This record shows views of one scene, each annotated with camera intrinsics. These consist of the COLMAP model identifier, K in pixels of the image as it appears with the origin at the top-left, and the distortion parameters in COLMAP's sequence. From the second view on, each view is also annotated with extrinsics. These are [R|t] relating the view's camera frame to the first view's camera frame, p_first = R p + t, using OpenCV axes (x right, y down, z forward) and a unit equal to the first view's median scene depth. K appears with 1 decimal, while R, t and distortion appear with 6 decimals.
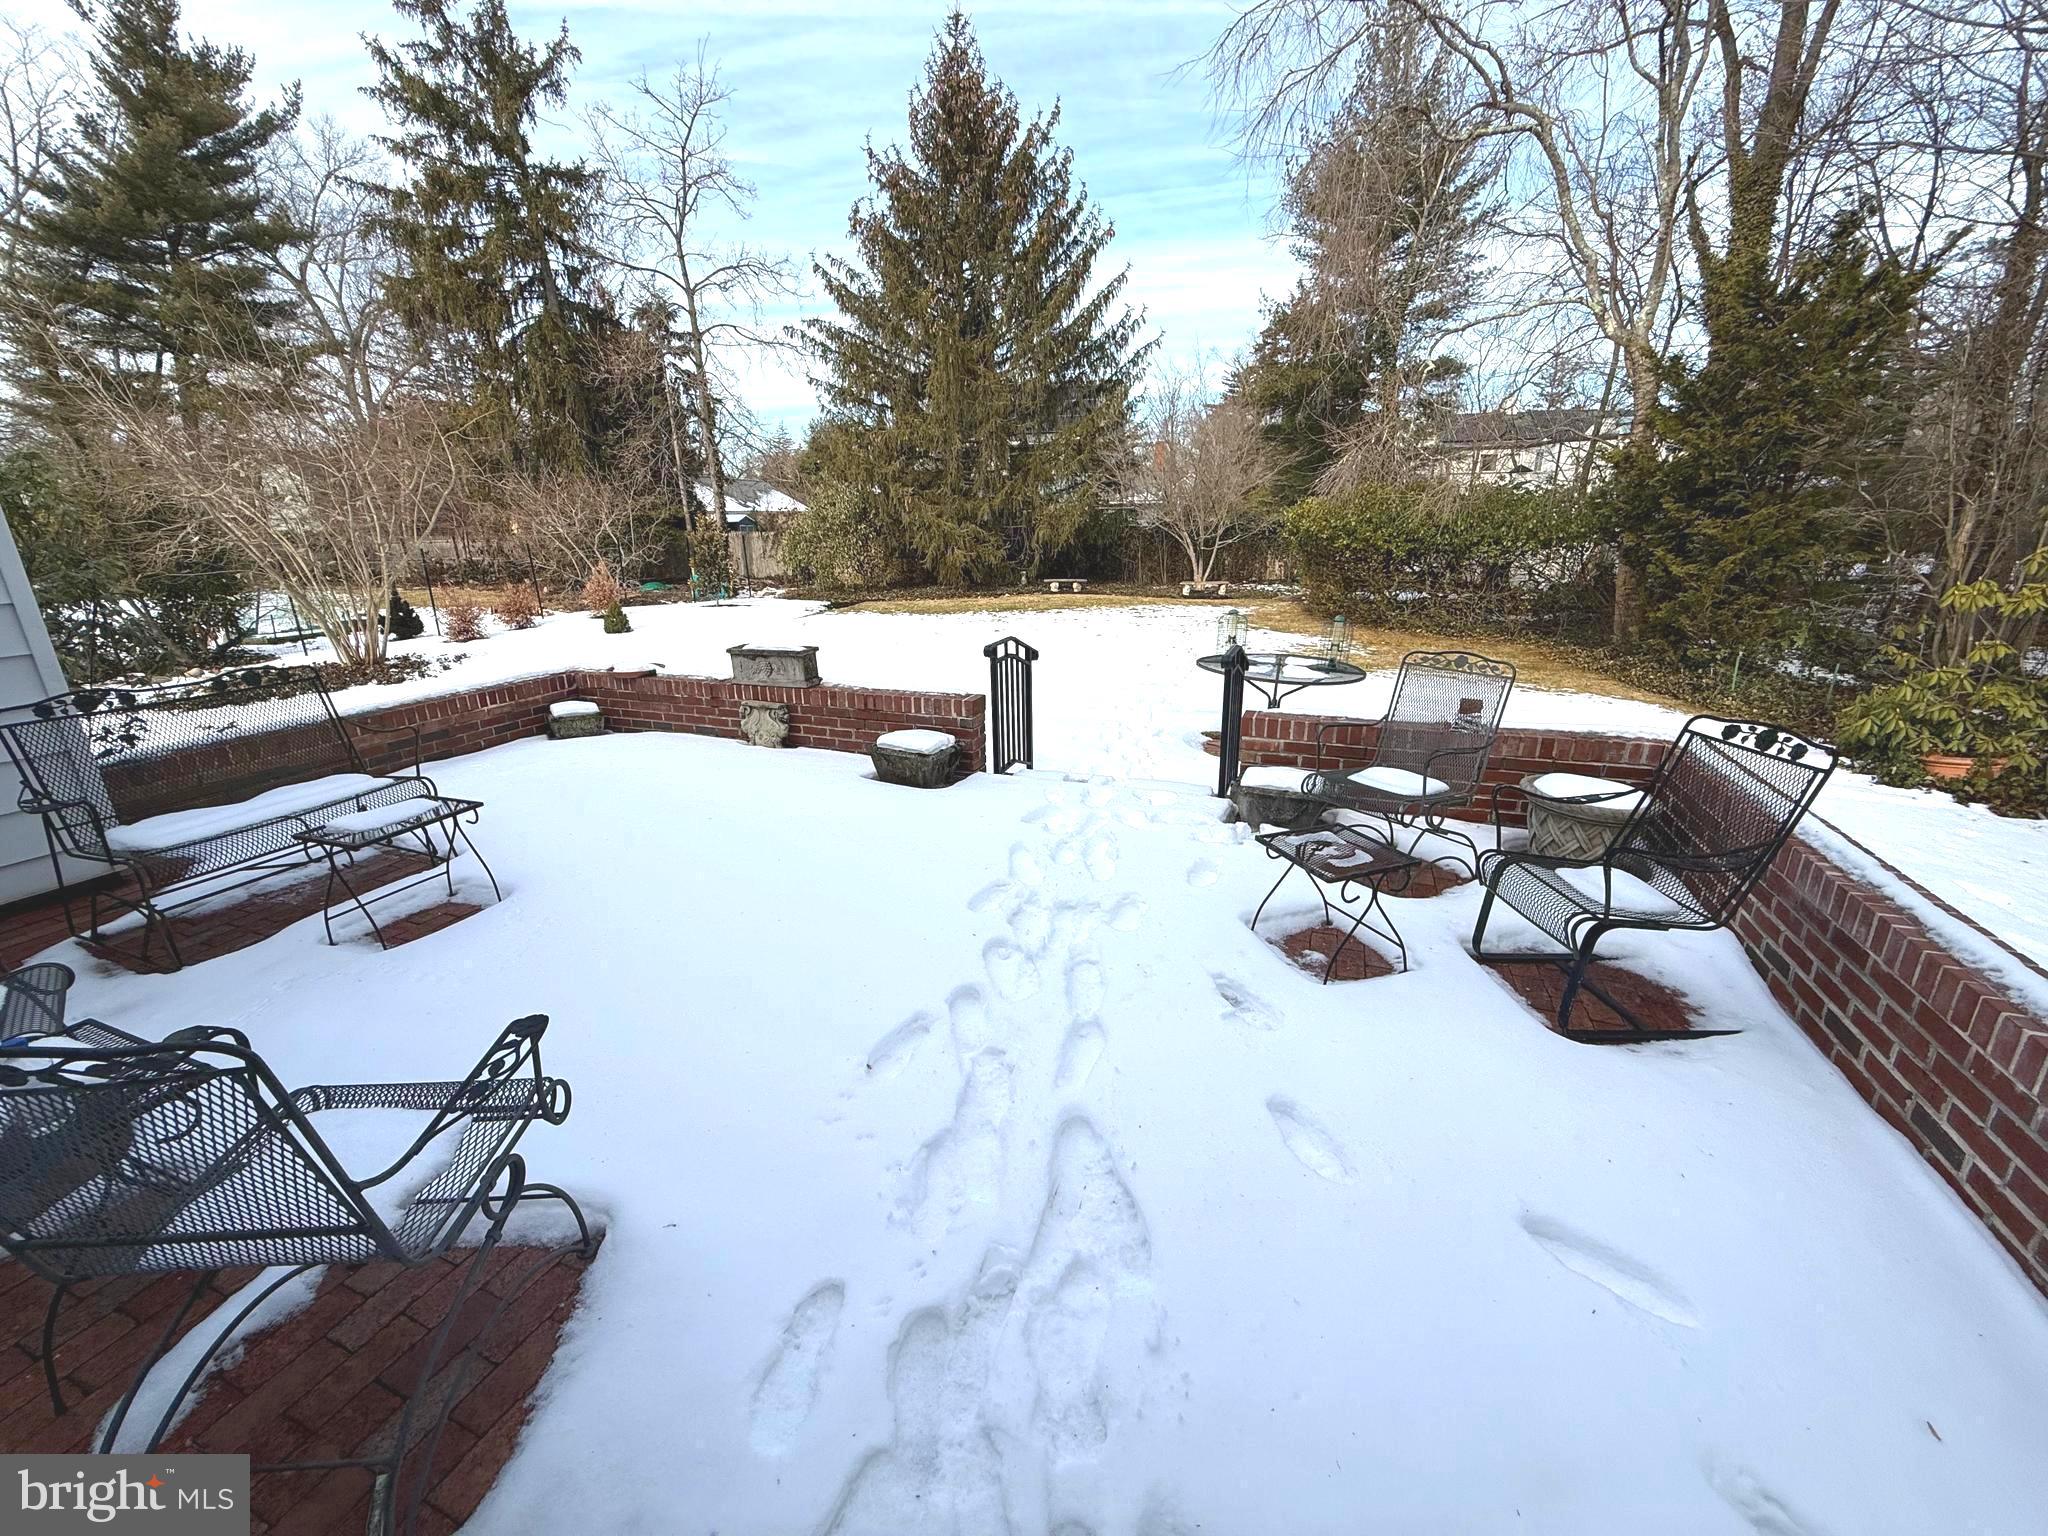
lens RADIAL K [[809.5, 0, 1020.4], [0, 809.5, 774.9], [0, 0, 1]] dist [0.001082, 0.000159]
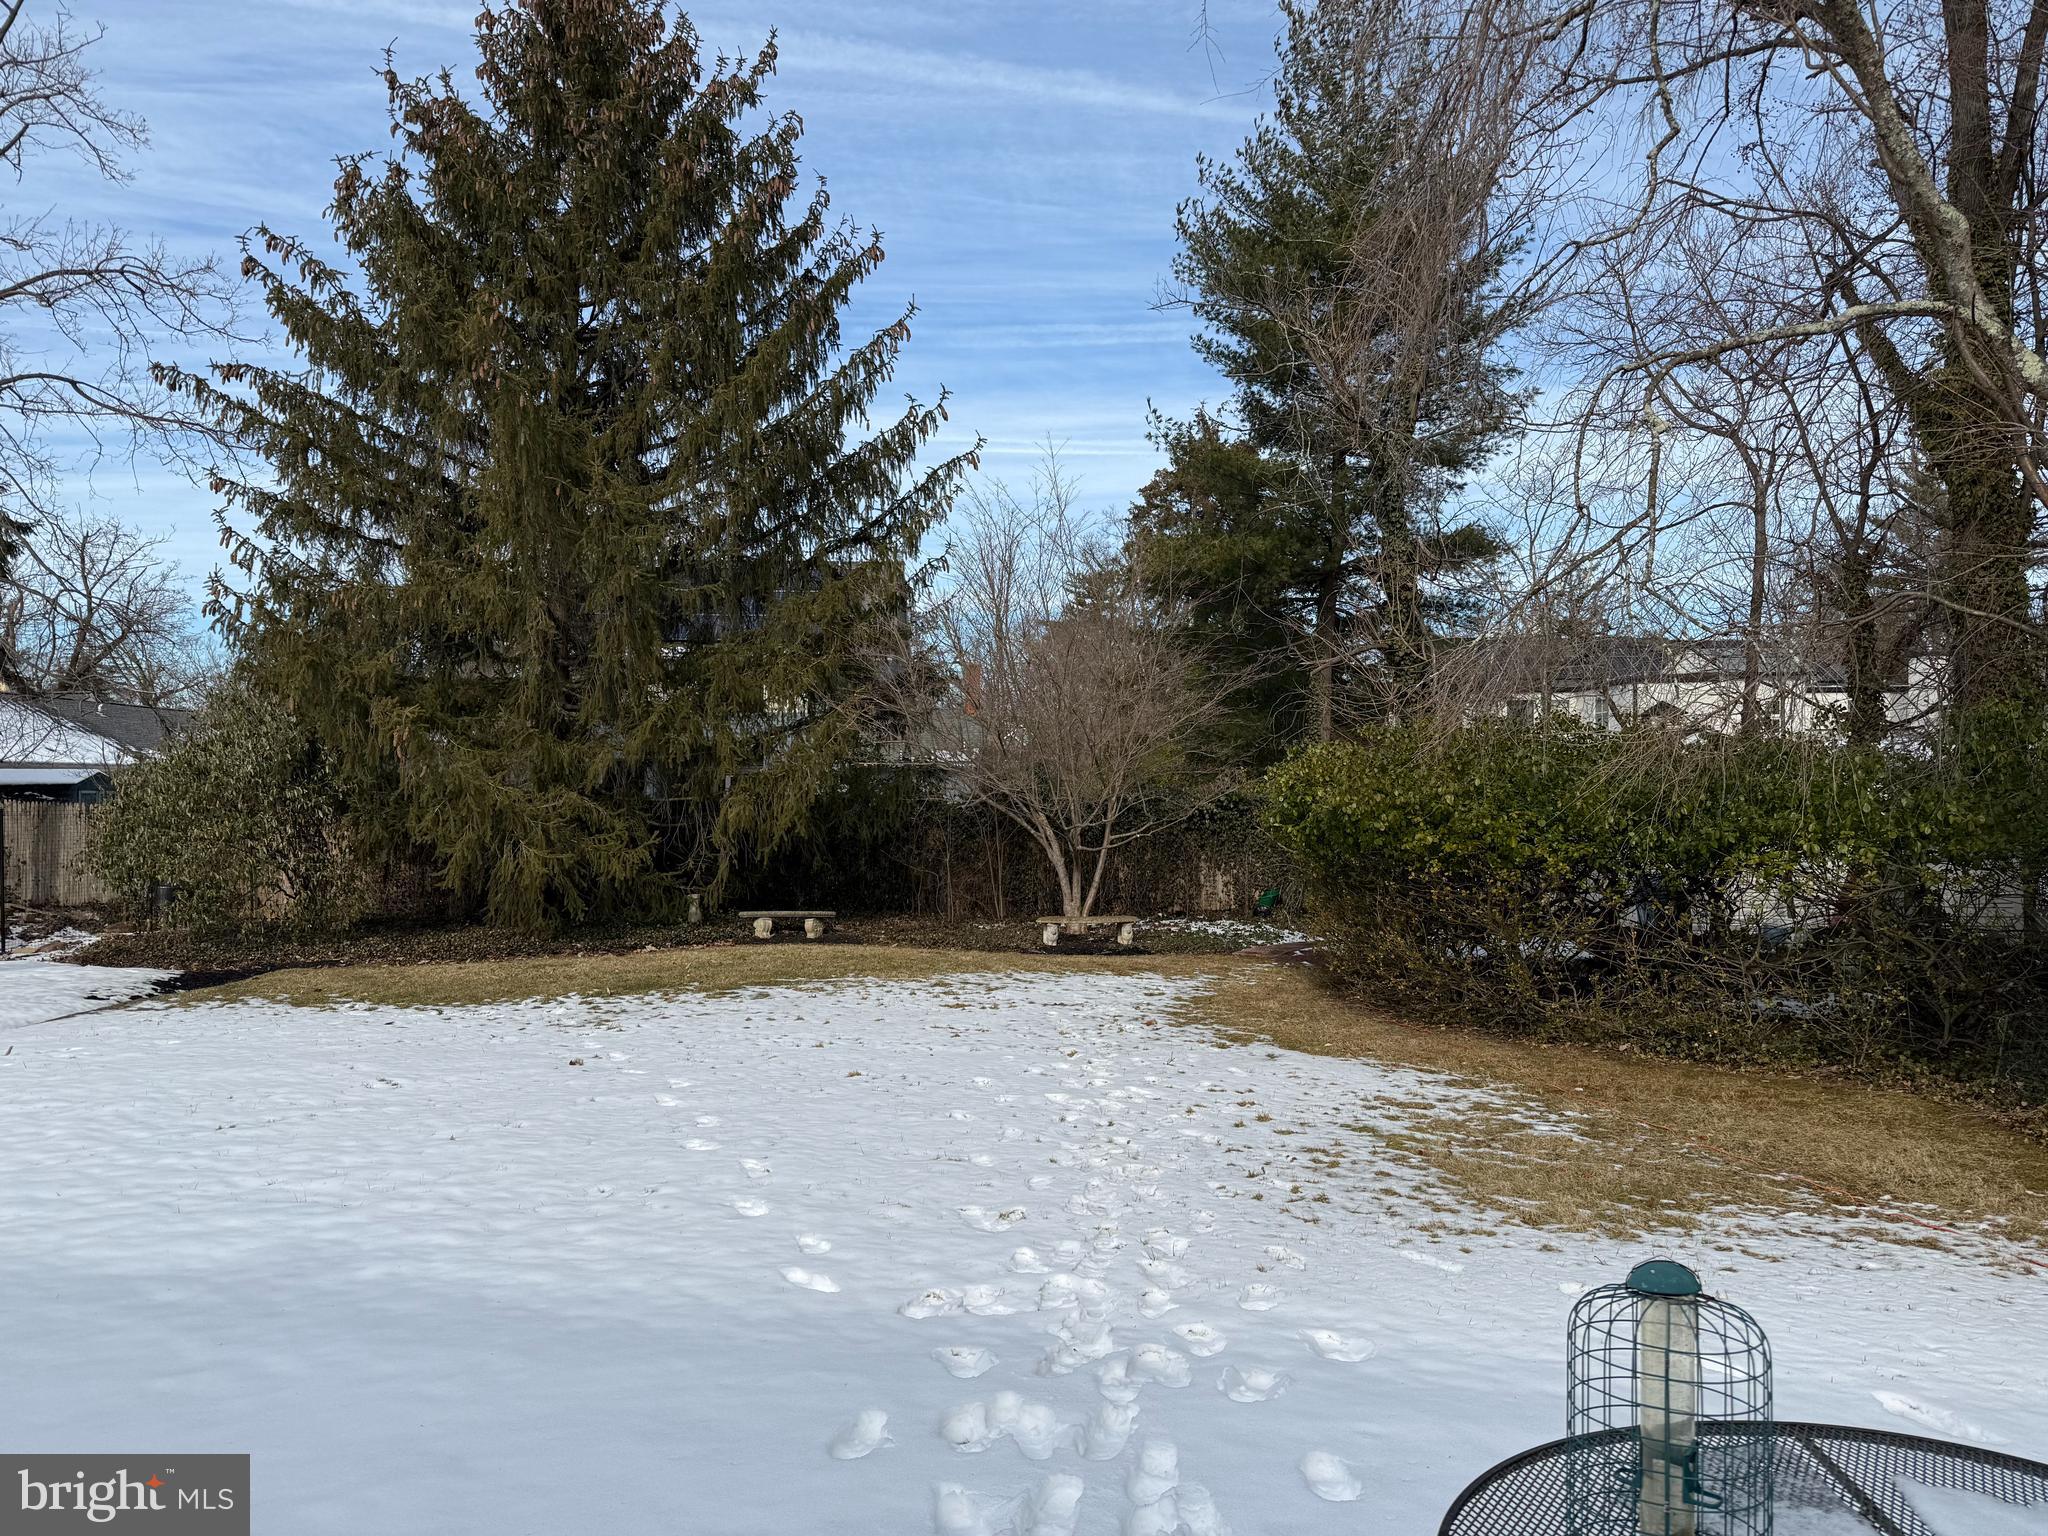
lens RADIAL K [[1442.1, 0, 1033.0], [0, 1442.1, 796.0], [0, 0, 1]] dist [0.008932, -0.018029]
pose [[0.978841, 0.015841, 0.204009, 0.024762], [0.046436, 0.953791, -0.296861, -0.058369], [-0.199285, 0.300053, 0.932874, 0.203919]]
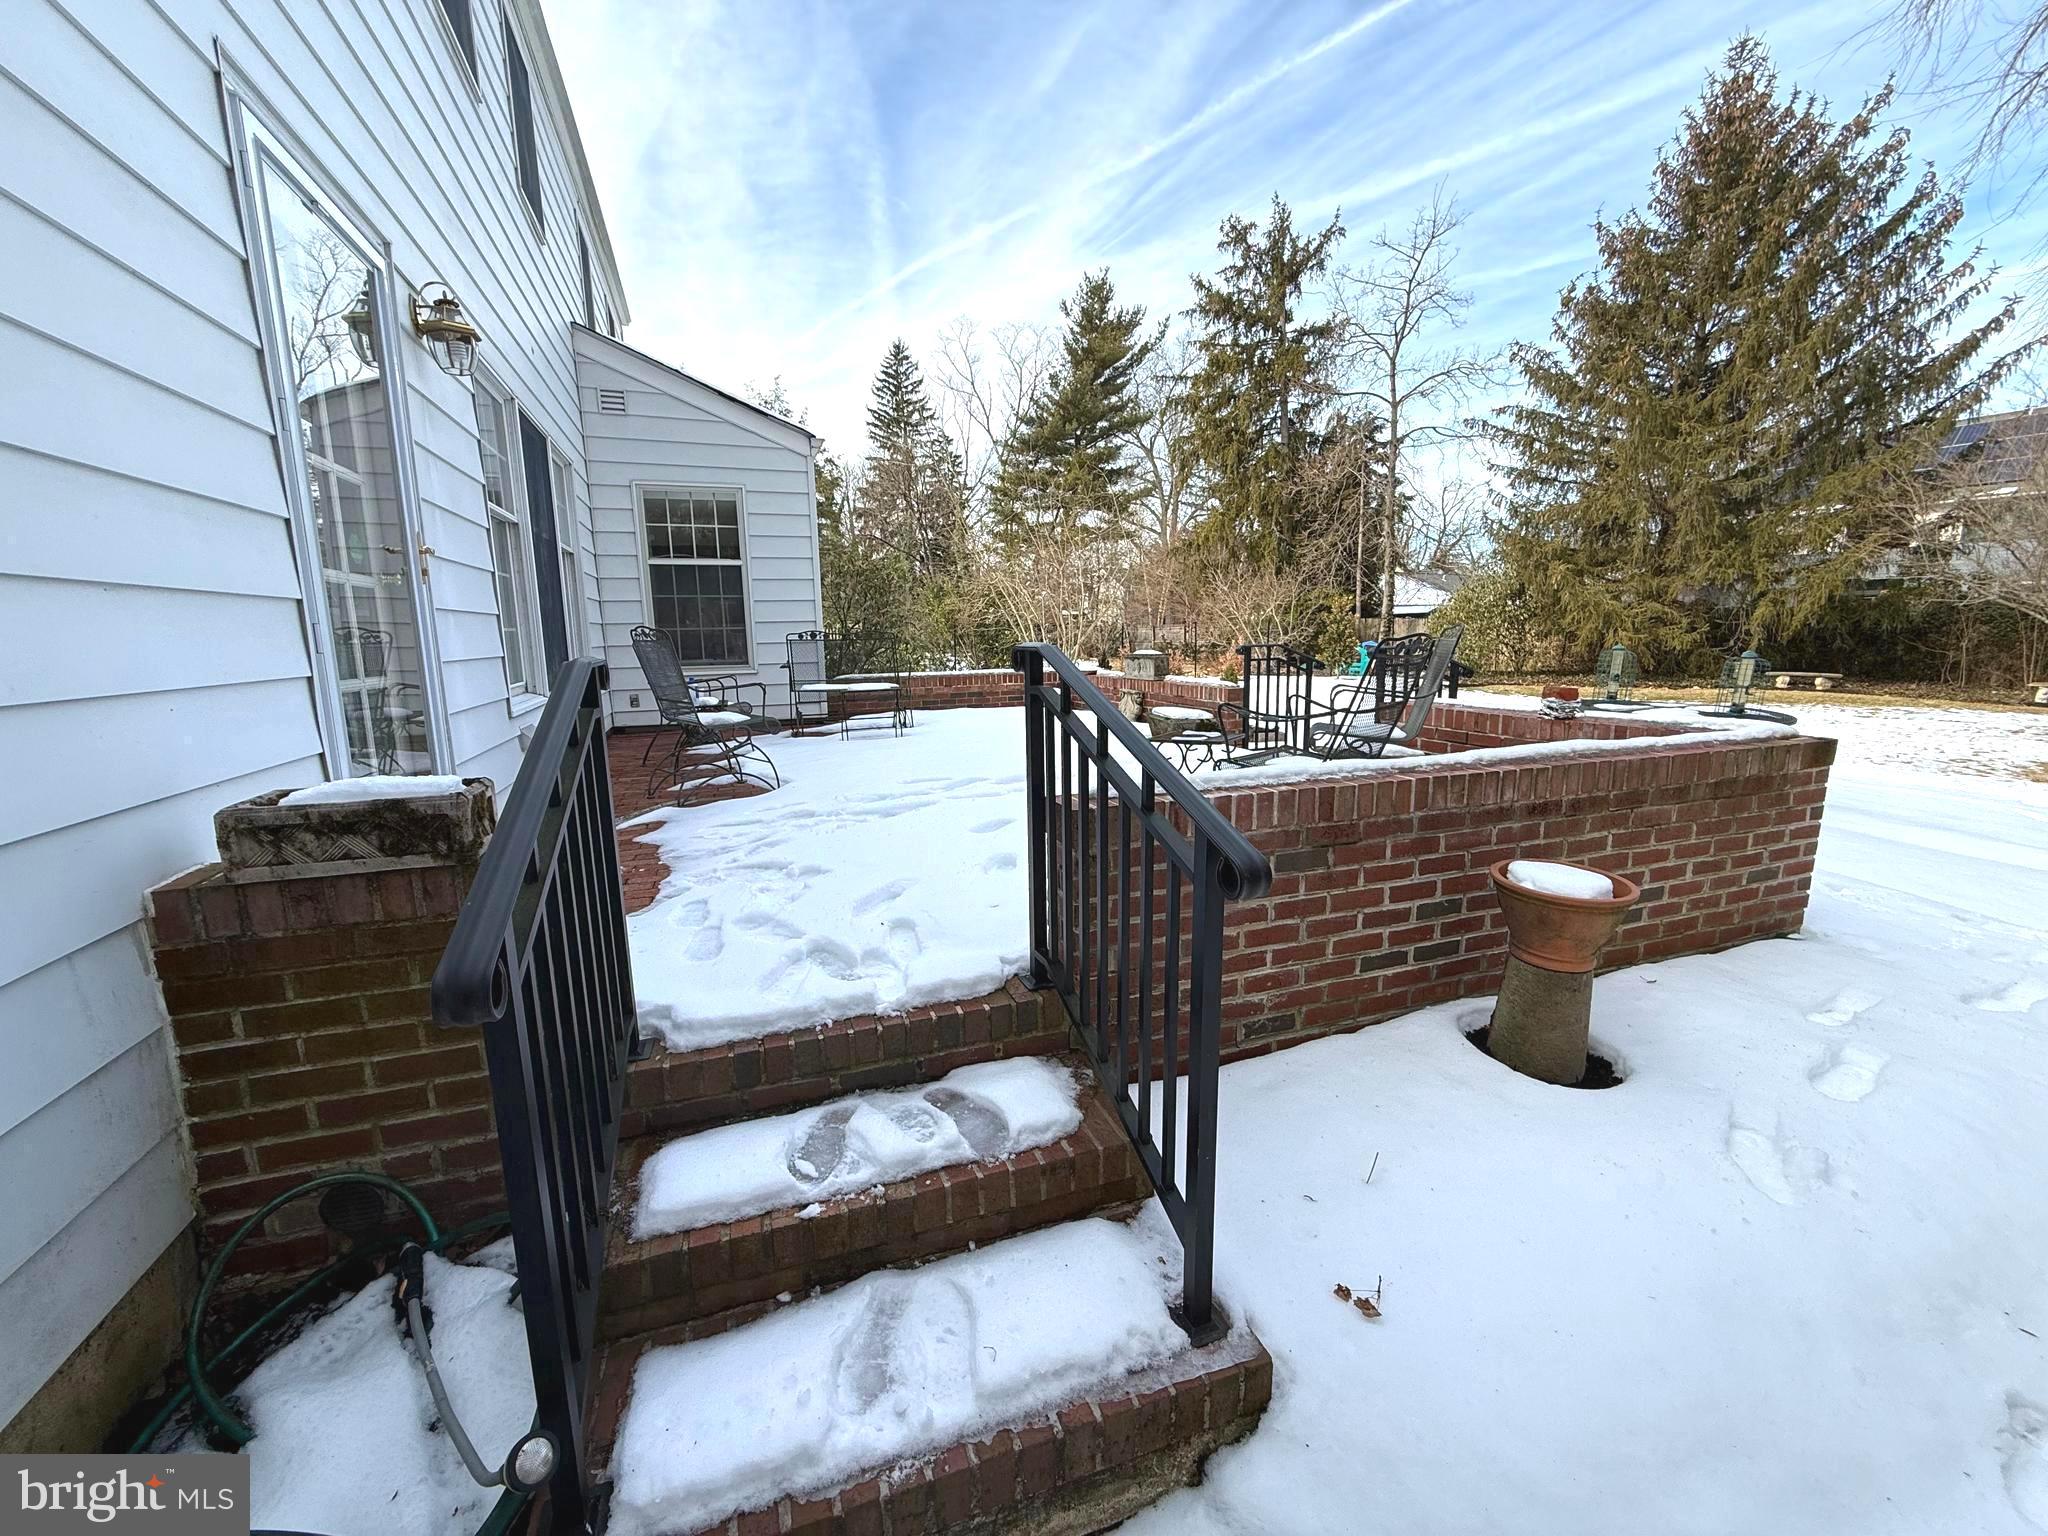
lens RADIAL K [[809.5, 0, 1033.0], [0, 809.5, 780.2], [0, 0, 1]] dist [0.001082, 0.000159]
pose [[0.674033, 0.138823, -0.725539, 0.134684], [-0.218525, 0.975695, -0.016325, 0.027417], [0.705638, 0.169552, 0.687987, -0.016460]]
